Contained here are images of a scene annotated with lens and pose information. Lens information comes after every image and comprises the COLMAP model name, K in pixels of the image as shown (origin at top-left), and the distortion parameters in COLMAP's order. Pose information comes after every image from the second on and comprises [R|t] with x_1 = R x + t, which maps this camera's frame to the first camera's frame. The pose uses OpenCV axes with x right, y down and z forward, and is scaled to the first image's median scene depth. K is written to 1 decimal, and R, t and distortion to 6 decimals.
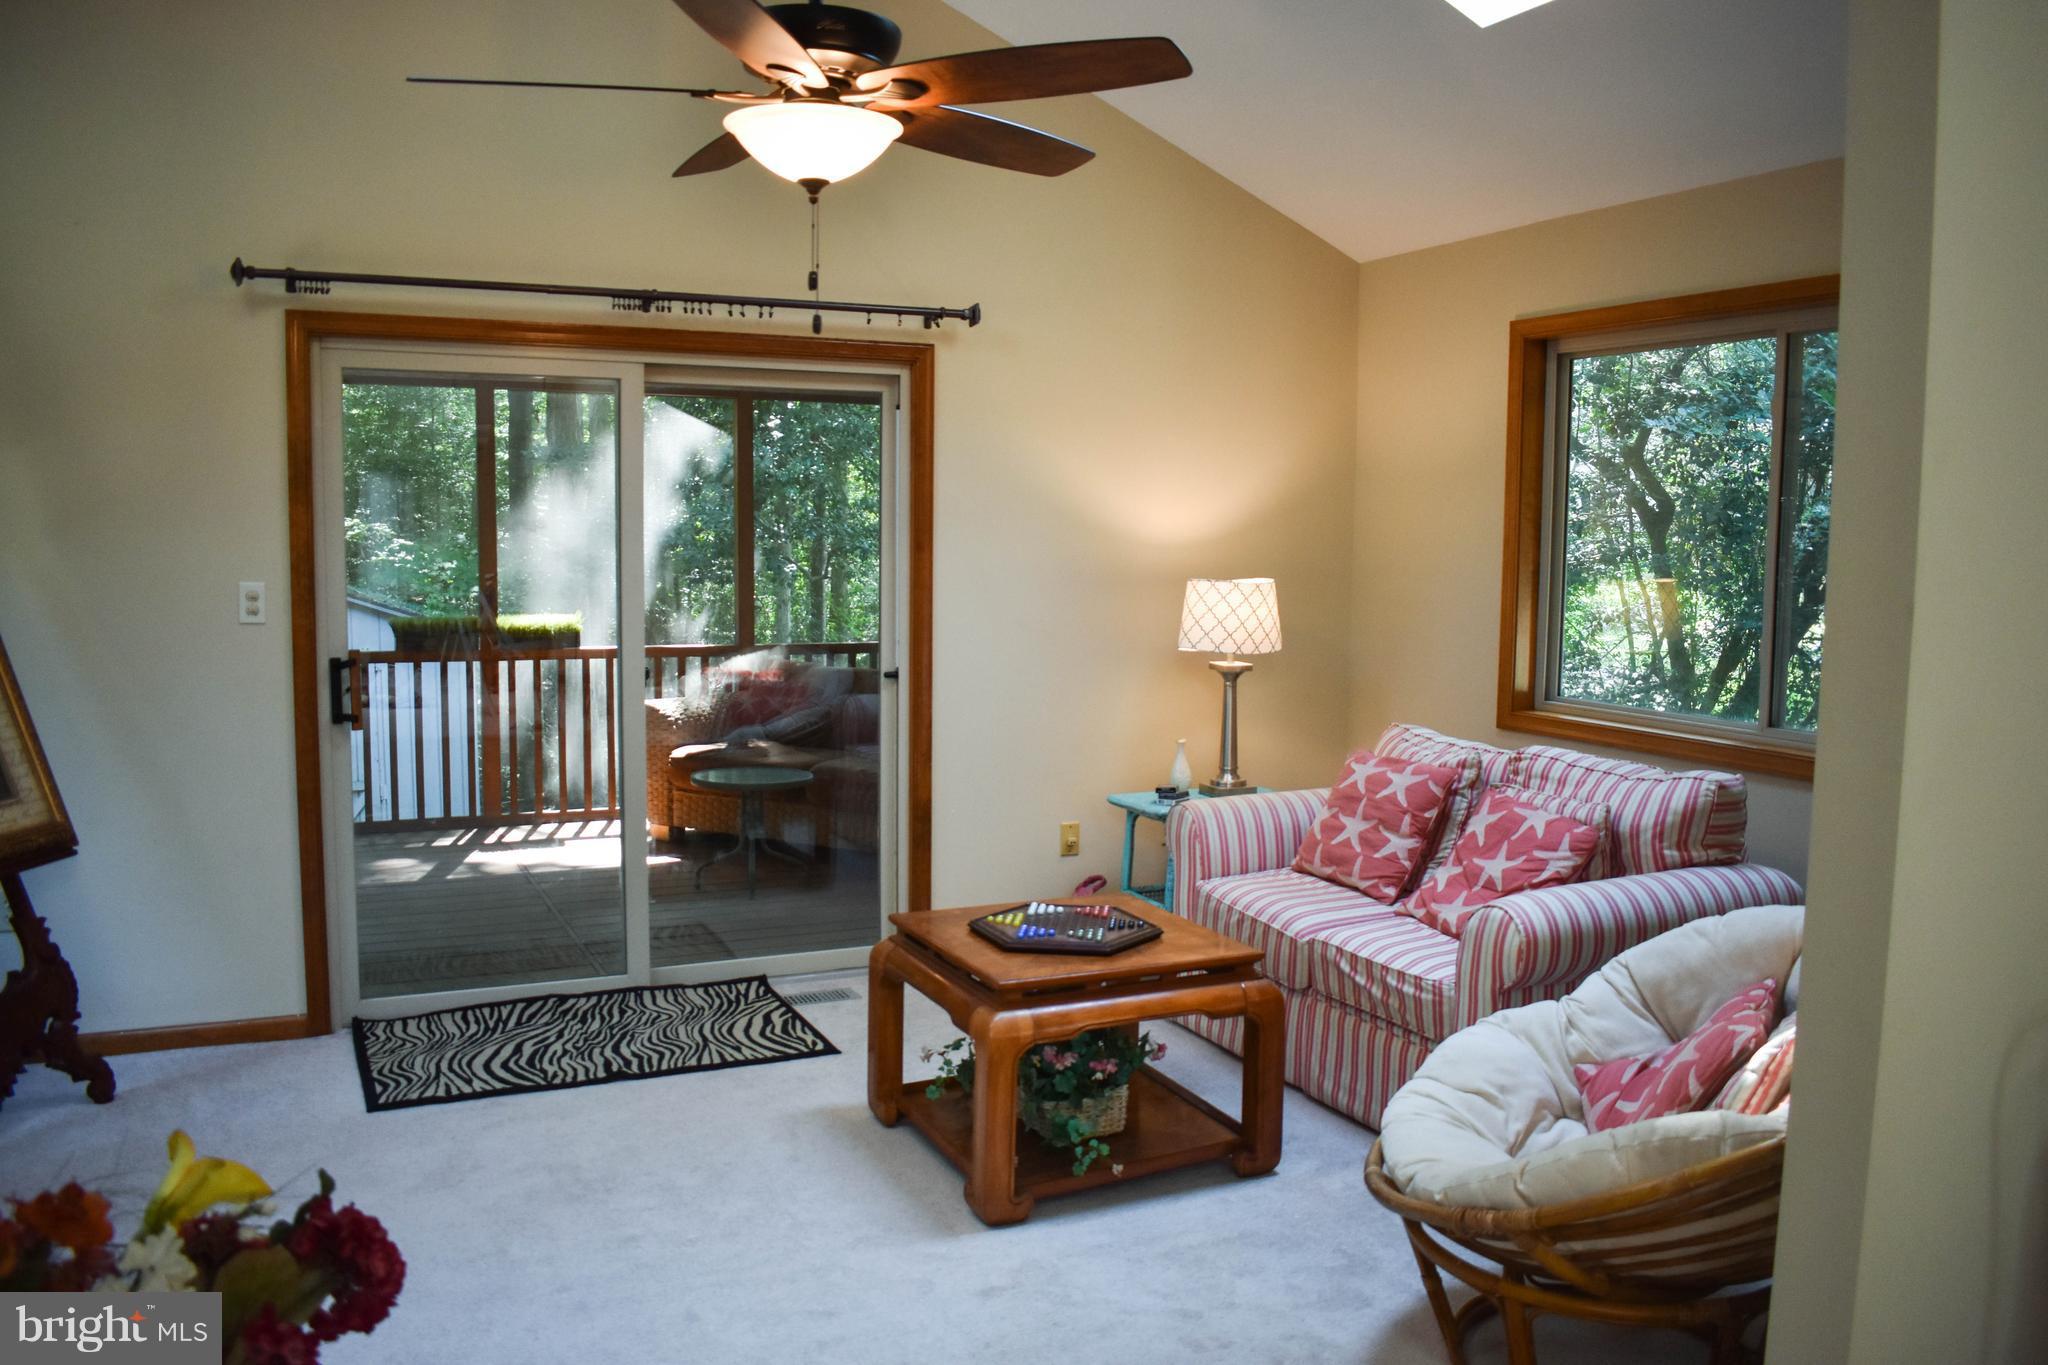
lens RADIAL K [[1596.6, 0, 1032.3], [0, 1596.6, 685.9], [0, 0, 1]] dist [-0.097371, 0.006216]
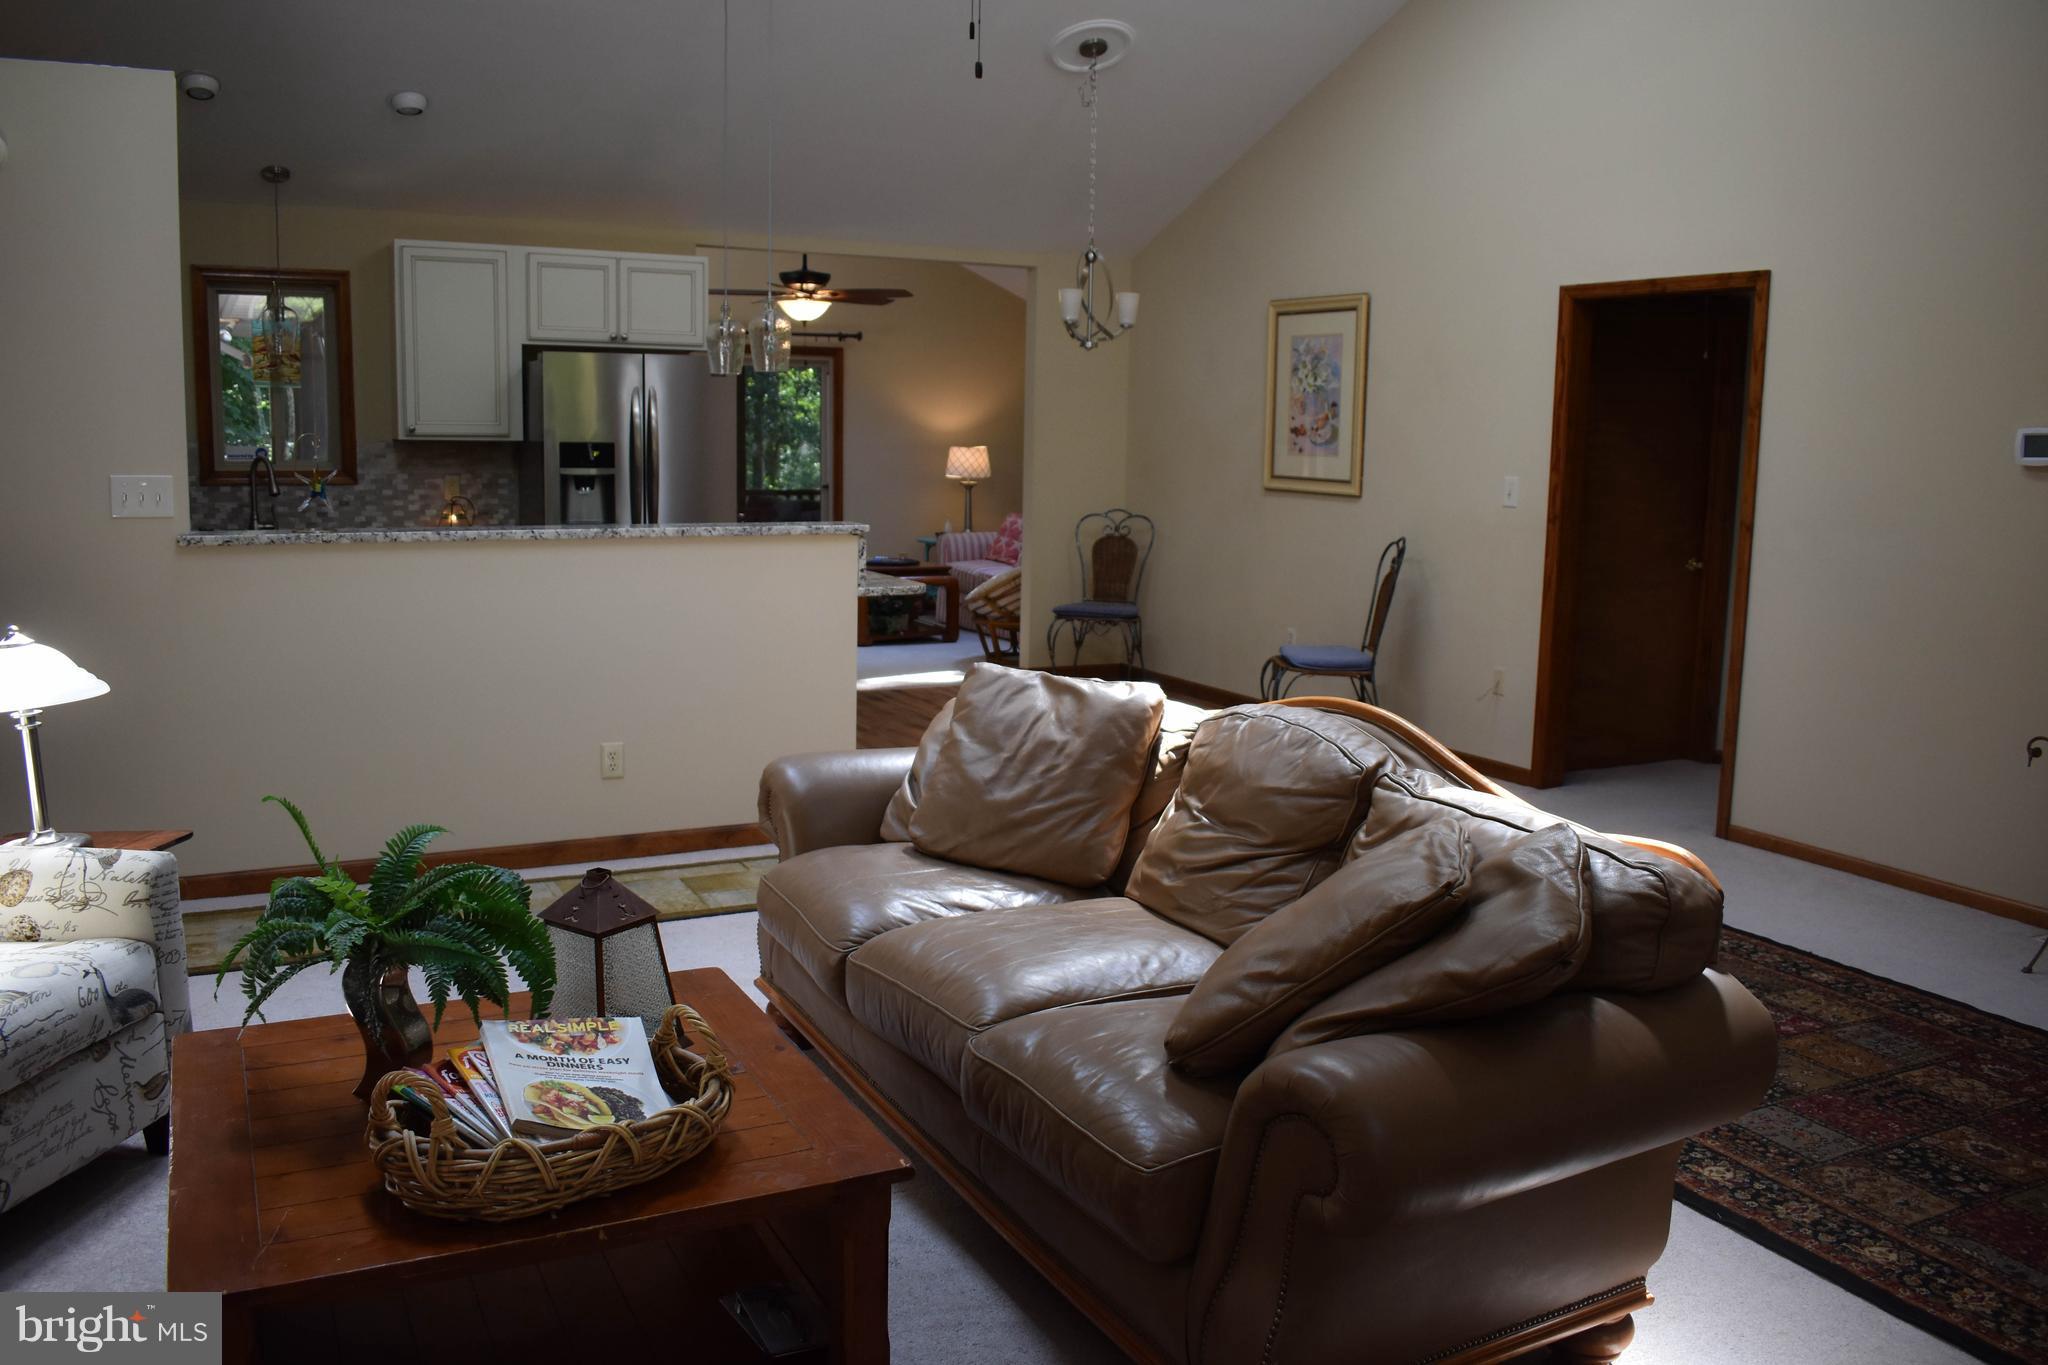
lens RADIAL K [[1662.5, 0, 1032.3], [0, 1662.5, 686.2], [0, 0, 1]] dist [-0.100252, 0.022854]
pose [[0.999100, -0.000487, 0.042408, 0.138359], [-0.002122, 0.998108, 0.061456, 0.166961], [-0.042357, -0.061491, 0.997208, -1.807560]]
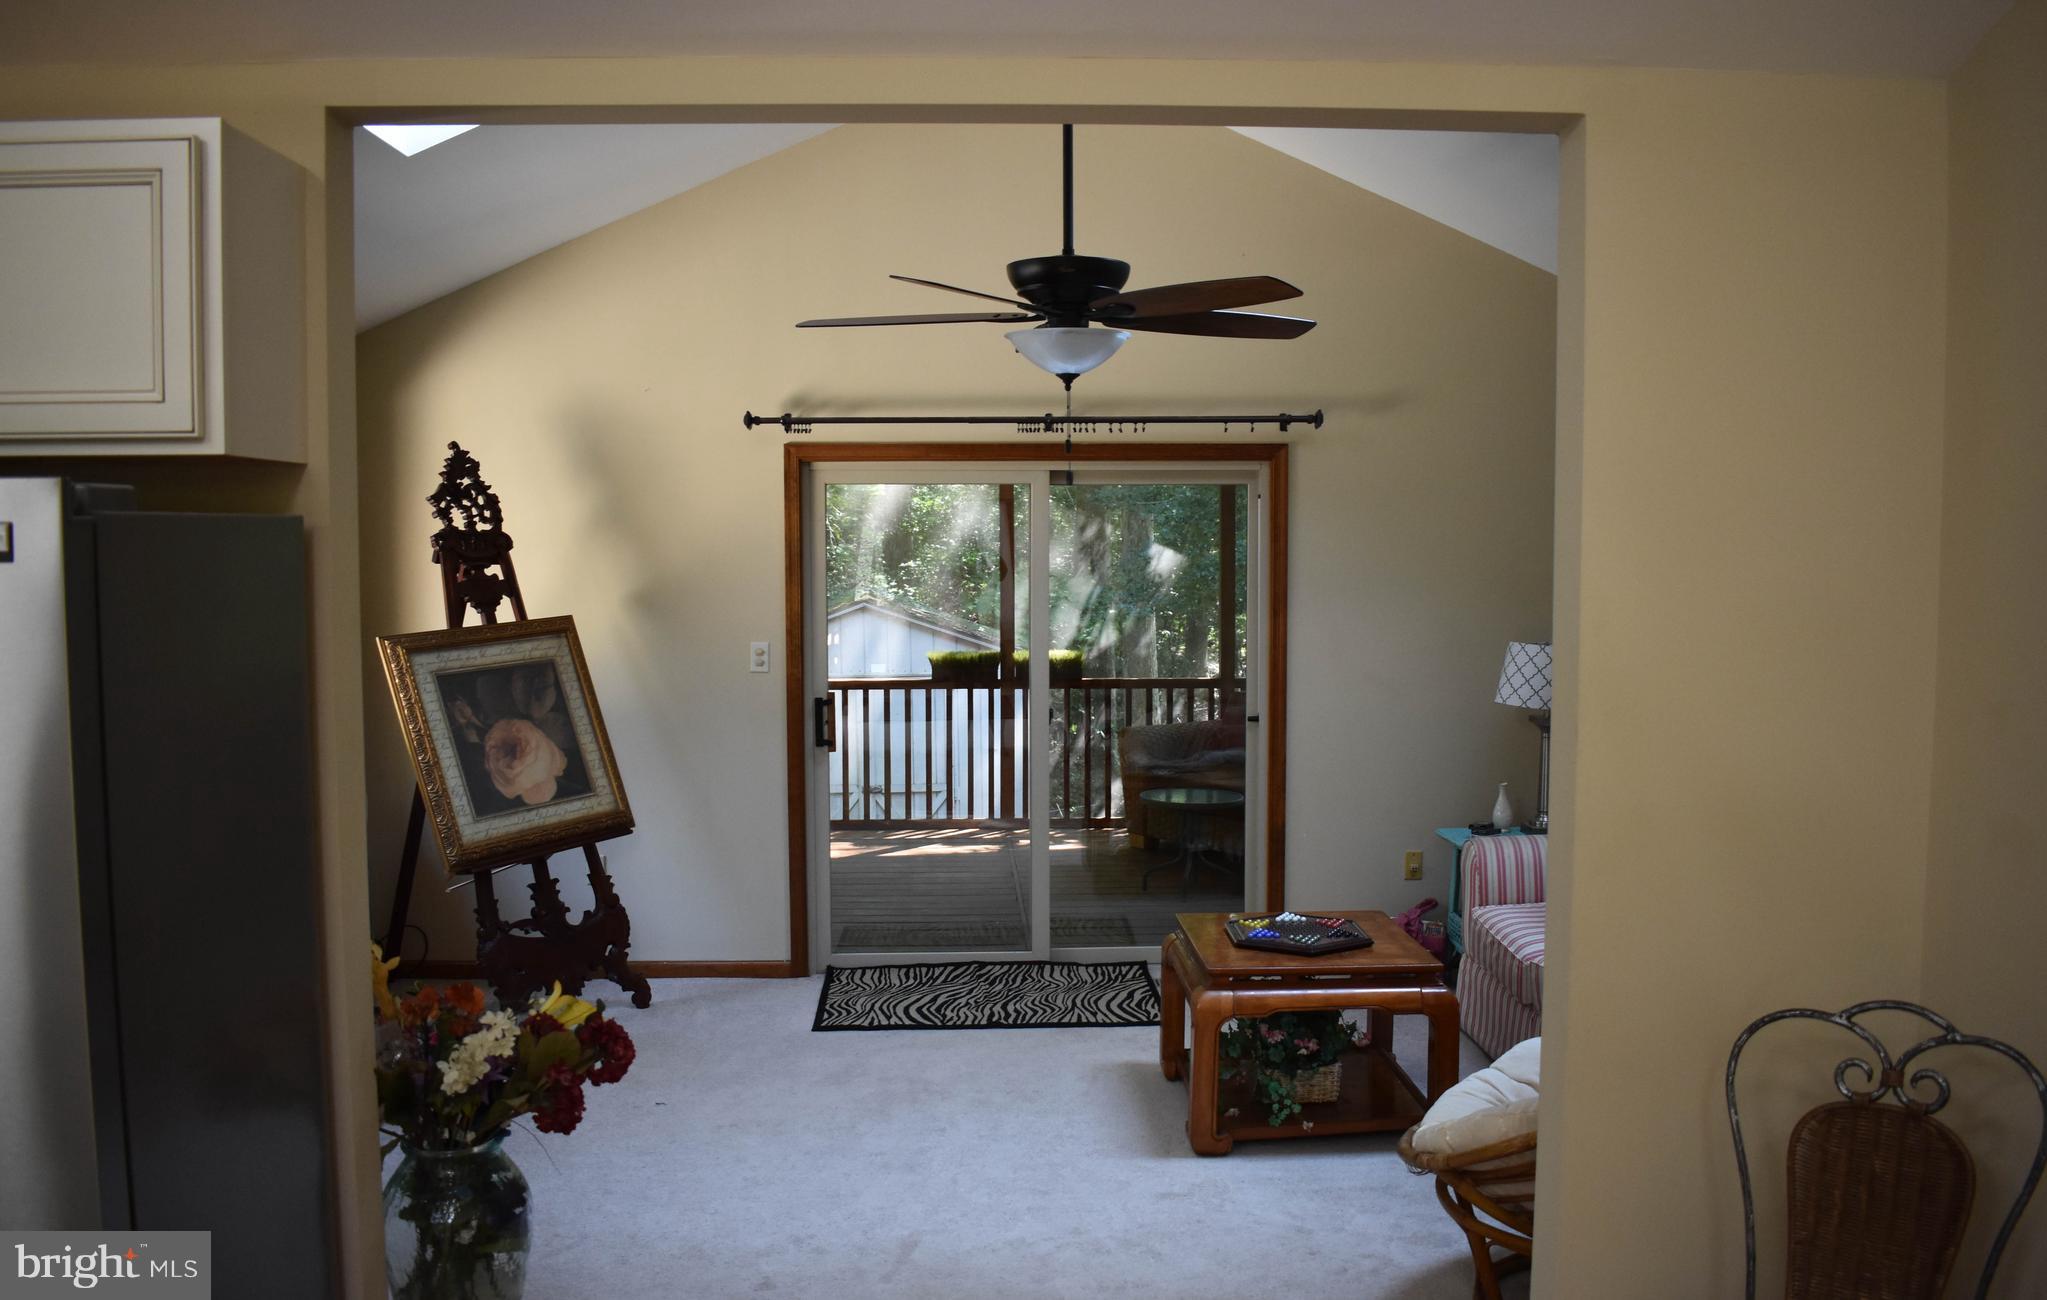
lens RADIAL K [[1632.3, 0, 1023.5], [0, 1632.3, 650.0], [0, 0, 1]] dist [-0.087082, -0.004595]
pose [[0.918666, 0.012520, -0.394838, 0.281409], [-0.022523, 0.999532, -0.020708, -0.034731], [0.394394, 0.027917, 0.918517, -0.231452]]
